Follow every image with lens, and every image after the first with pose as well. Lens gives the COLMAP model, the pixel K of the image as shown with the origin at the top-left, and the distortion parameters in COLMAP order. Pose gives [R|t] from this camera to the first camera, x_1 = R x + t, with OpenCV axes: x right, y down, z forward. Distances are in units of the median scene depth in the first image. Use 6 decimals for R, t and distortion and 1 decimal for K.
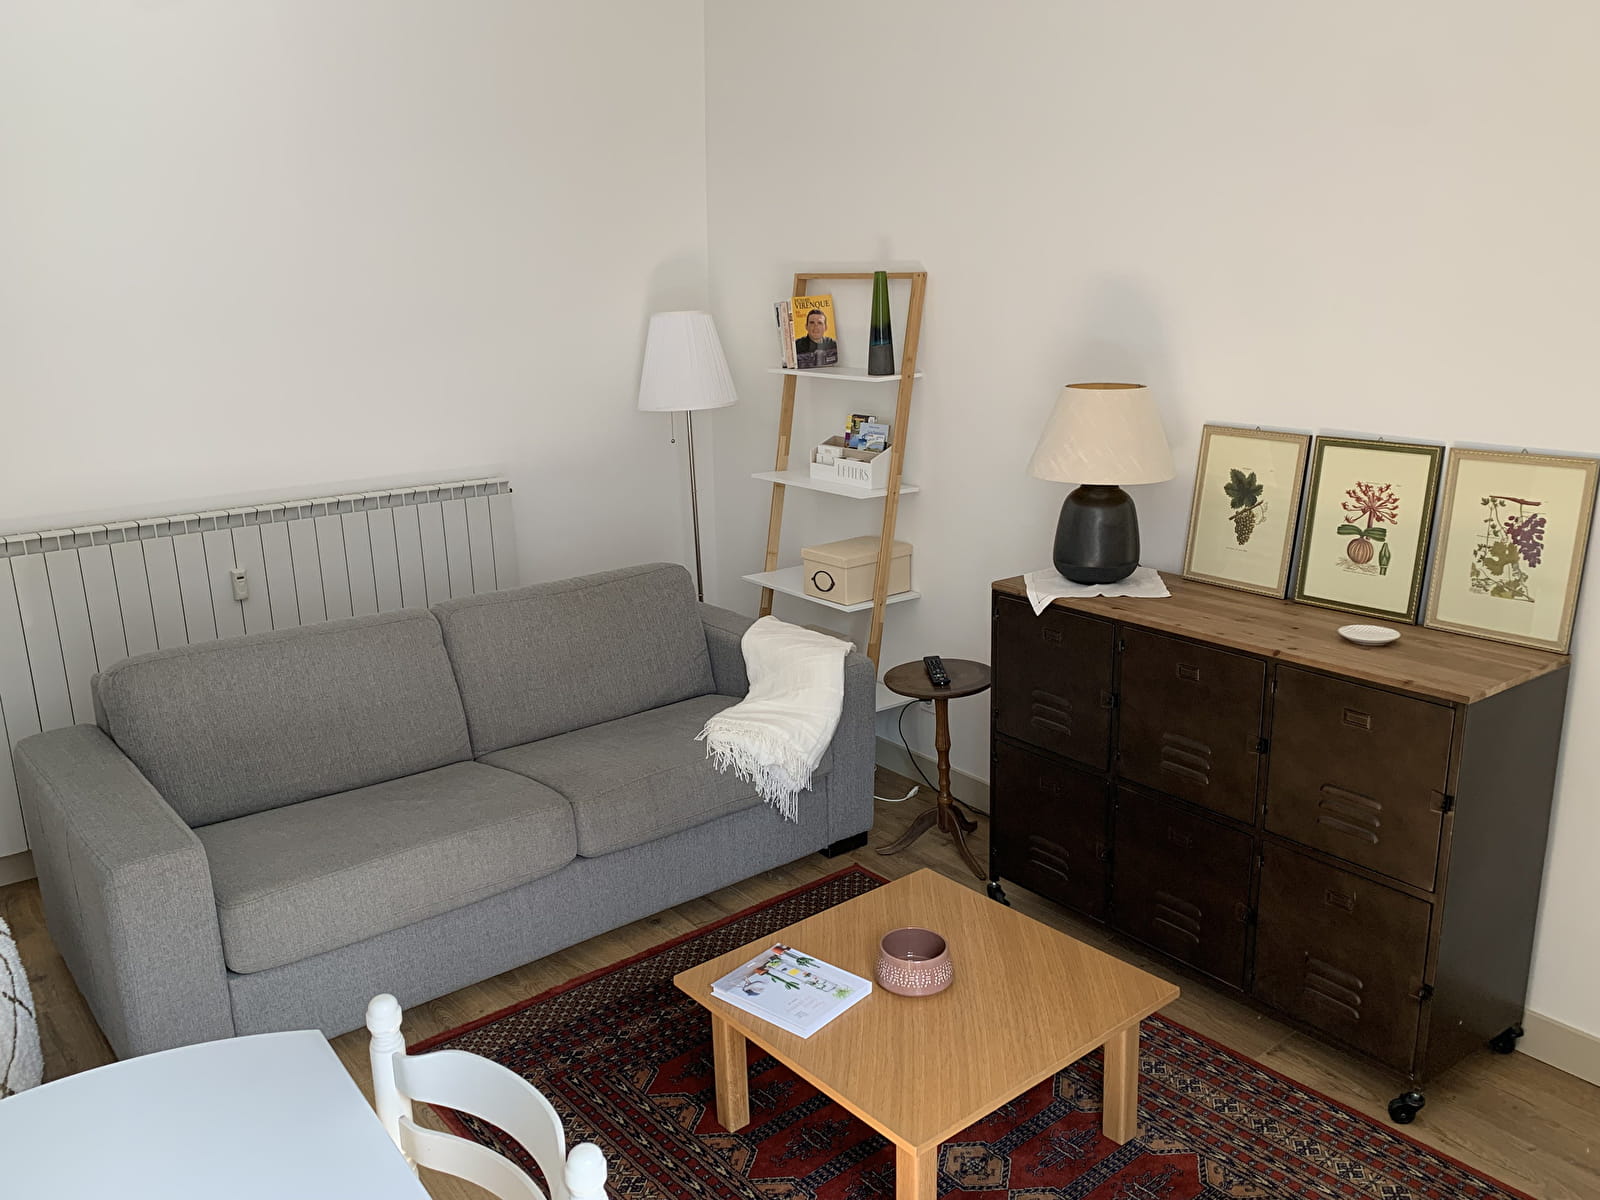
lens RADIAL K [[1279.2, 0, 797.0], [0, 1279.2, 624.8], [0, 0, 1]] dist [0.003551, -0.003514]
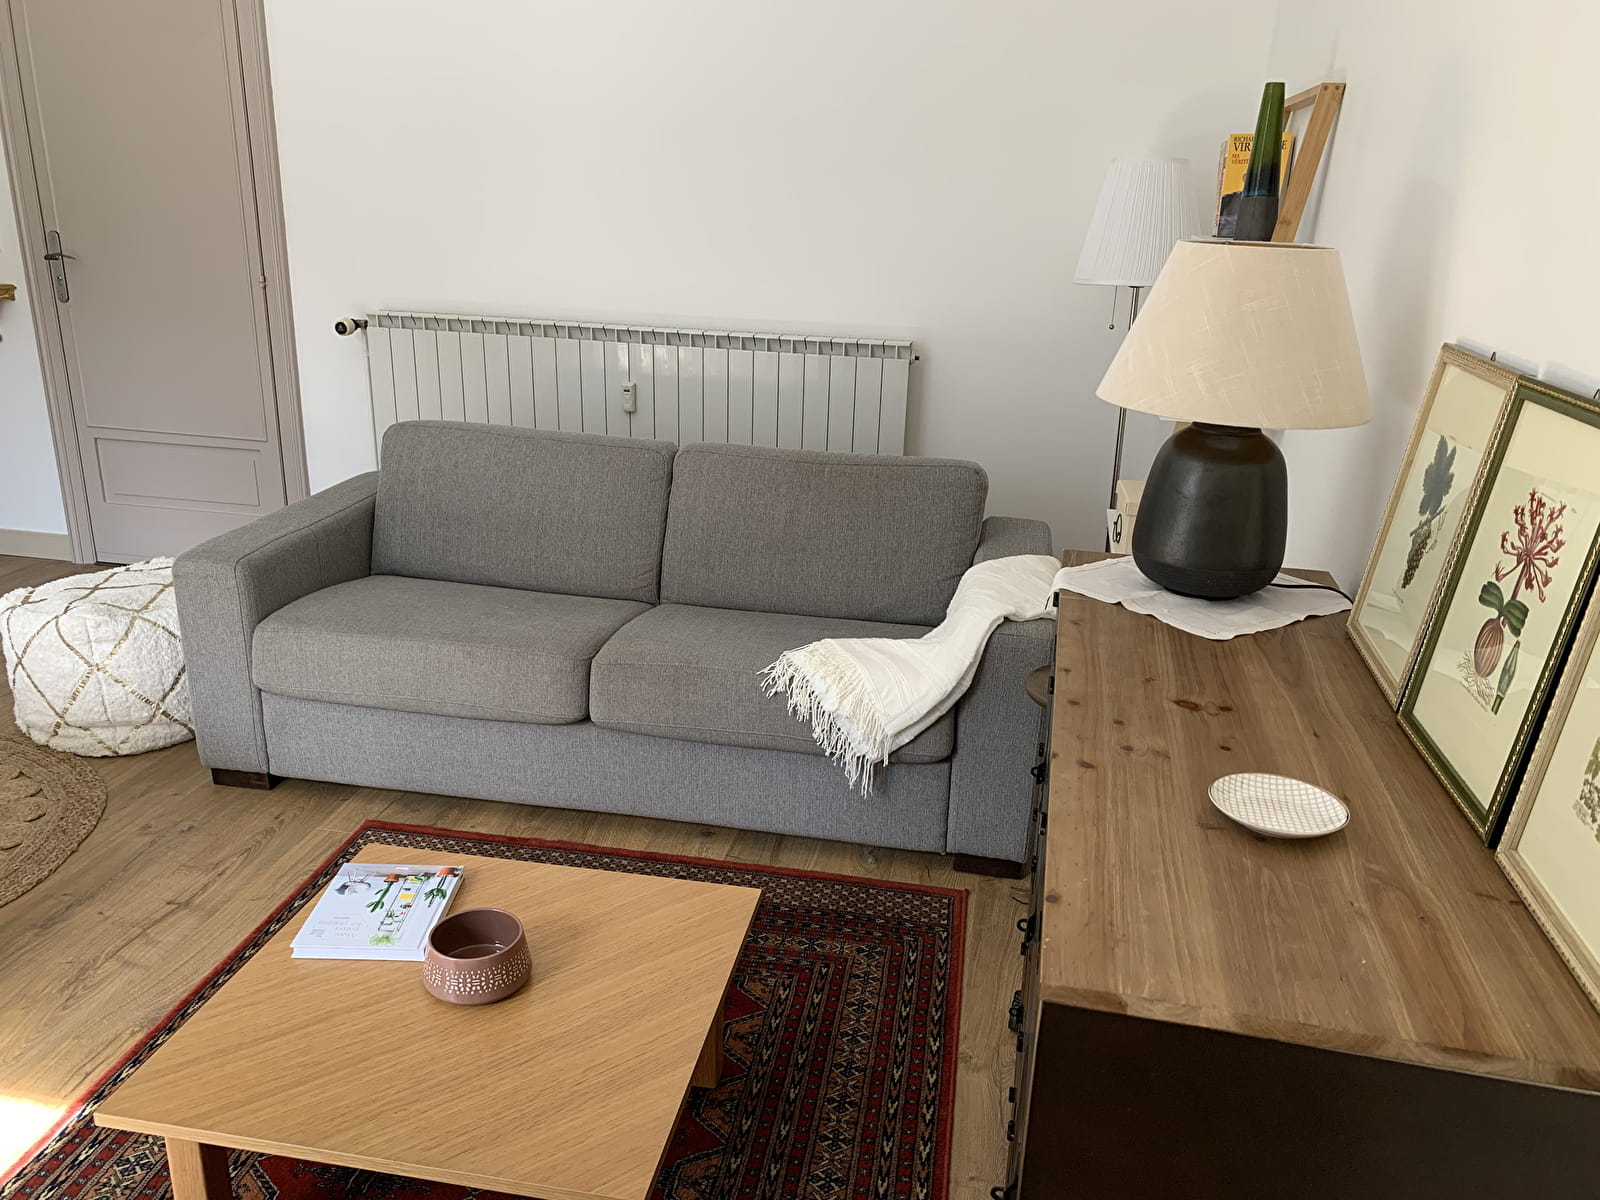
lens RADIAL K [[1228.5, 0, 785.5], [0, 1228.5, 619.0], [0, 0, 1]] dist [0.007709, 0.001198]
pose [[0.637728, 0.288270, -0.714285, 0.536982], [-0.244574, 0.955122, 0.167106, -0.072110], [0.730401, 0.068128, 0.679612, 0.503687]]
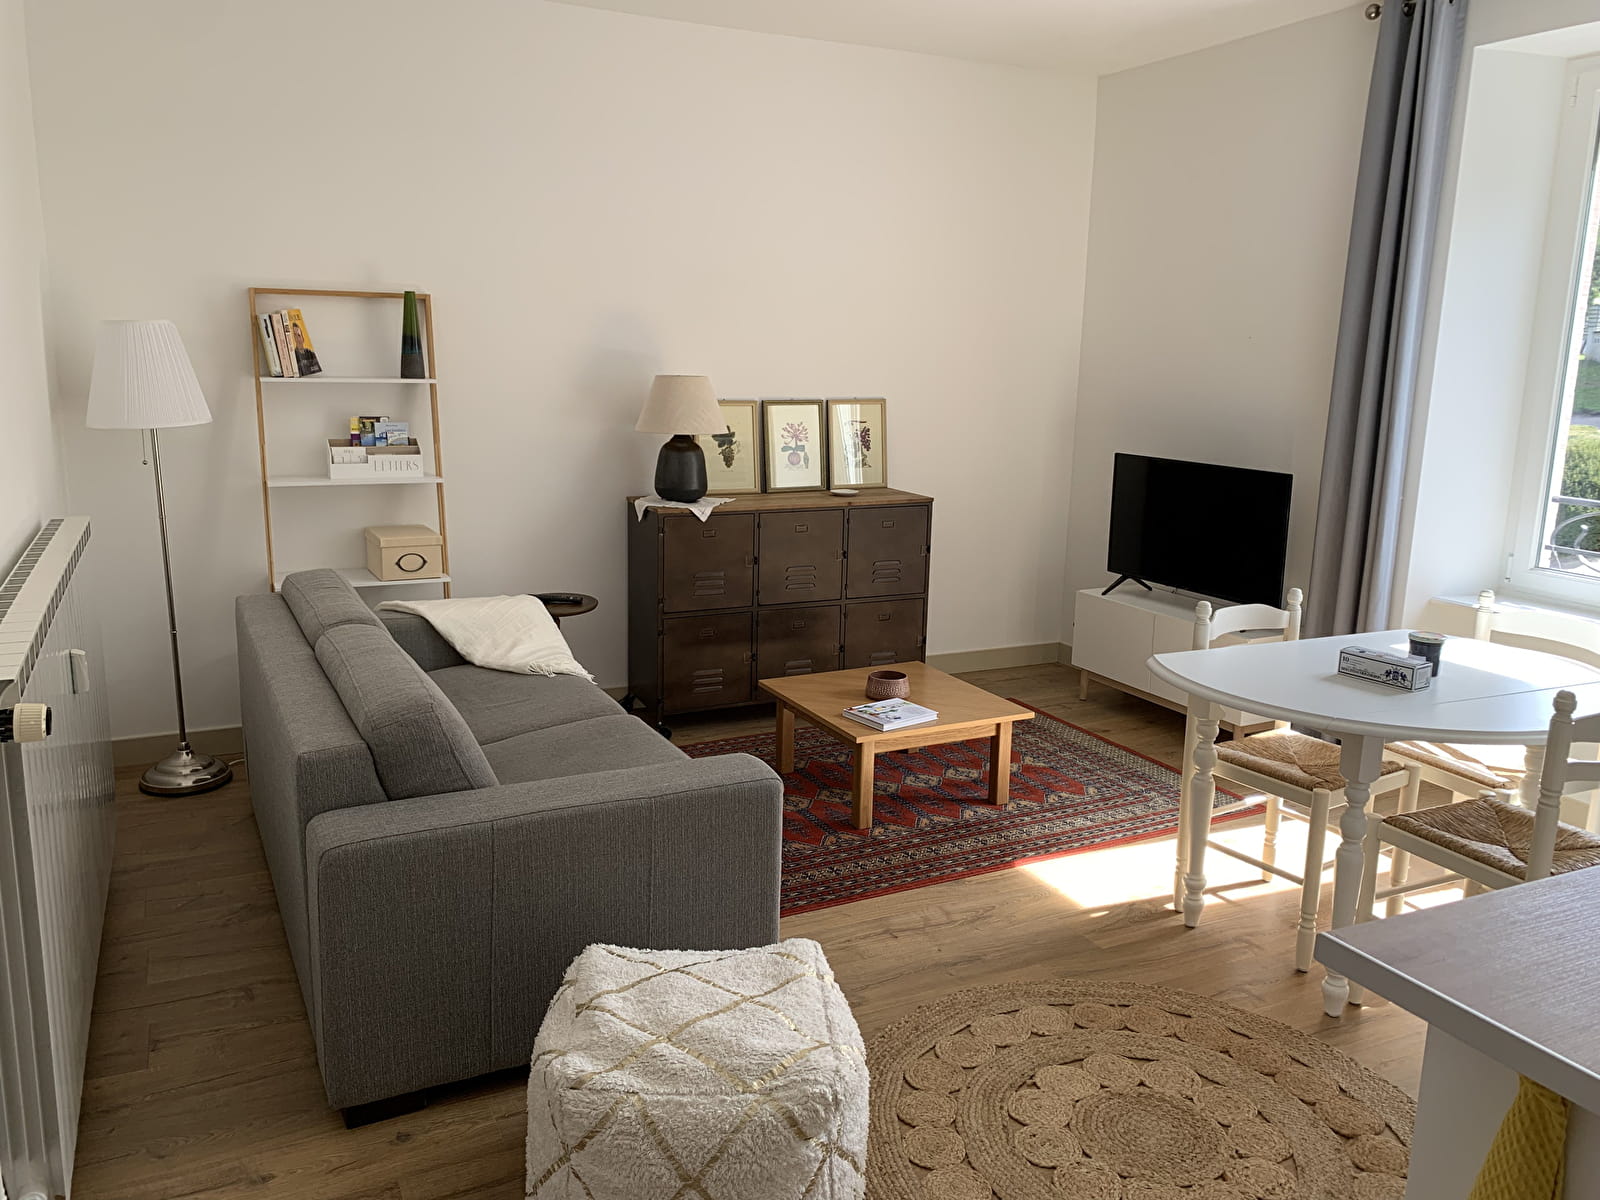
lens RADIAL K [[1227.7, 0, 801.1], [0, 1227.7, 592.2], [0, 0, 1]] dist [0.055425, -0.084380]
pose [[0.214034, -0.168026, 0.962267, -1.235602], [0.235021, 0.965016, 0.116231, -0.069918], [-0.948132, 0.201276, 0.246036, 0.538060]]
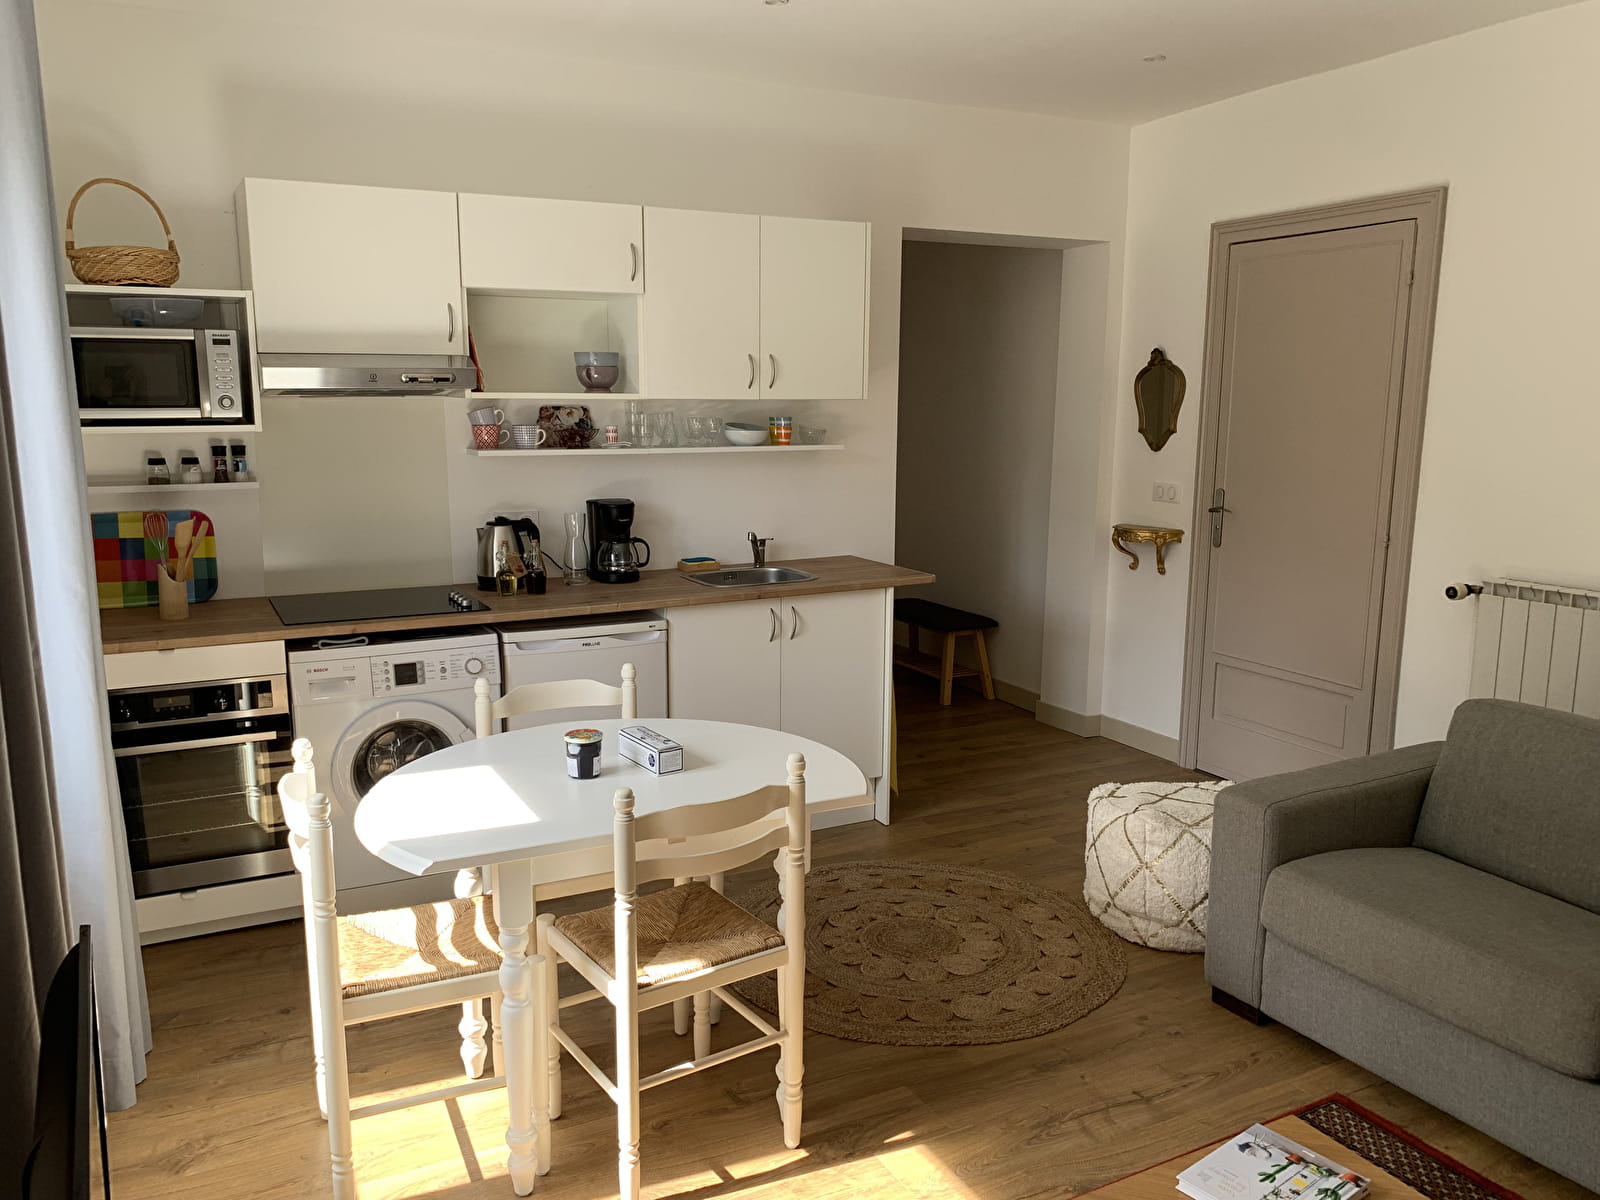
lens RADIAL K [[1228.5, 0, 785.5], [0, 1228.5, 619.0], [0, 0, 1]] dist [0.007709, 0.001198]
pose [[-0.208314, 0.191286, -0.959174, 0.608893], [-0.256758, 0.935598, 0.242348, -0.139166], [0.943759, 0.296760, -0.145784, 0.558276]]
